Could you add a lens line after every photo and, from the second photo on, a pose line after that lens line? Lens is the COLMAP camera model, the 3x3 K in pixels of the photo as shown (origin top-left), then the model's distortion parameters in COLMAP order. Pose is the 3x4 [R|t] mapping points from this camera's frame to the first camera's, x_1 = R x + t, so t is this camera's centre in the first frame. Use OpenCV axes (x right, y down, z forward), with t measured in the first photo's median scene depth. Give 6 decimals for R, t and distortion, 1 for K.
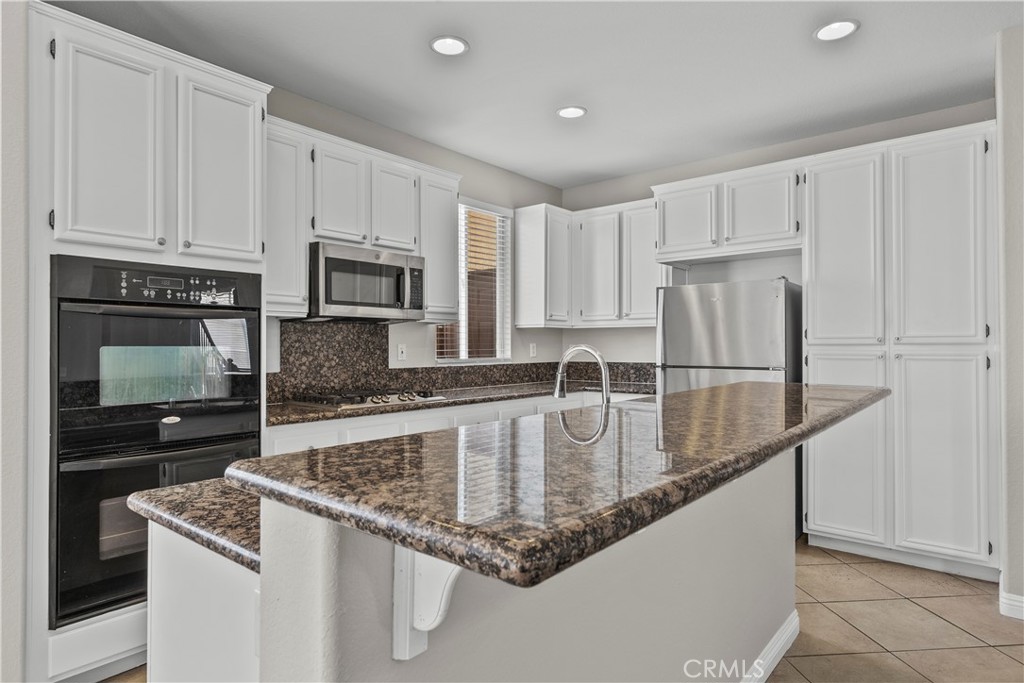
lens RADIAL K [[581.0, 0, 512.0], [0, 581.0, 341.5], [0, 0, 1]] dist [-0.002876, -0.000346]
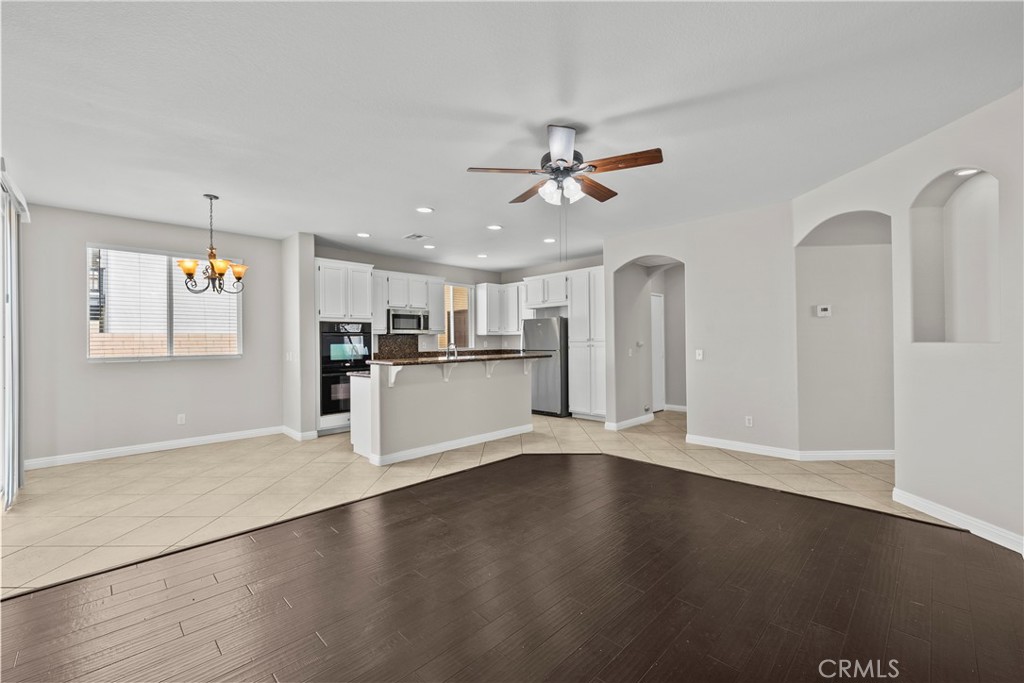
lens RADIAL K [[419.2, 0, 512.0], [0, 419.2, 341.5], [0, 0, 1]] dist [-0.000217, -0.000025]
pose [[0.995878, -0.009660, -0.090182, 0.441857], [0.010192, 0.999933, 0.005444, -0.007873], [0.090123, -0.006340, 0.995910, -0.995786]]
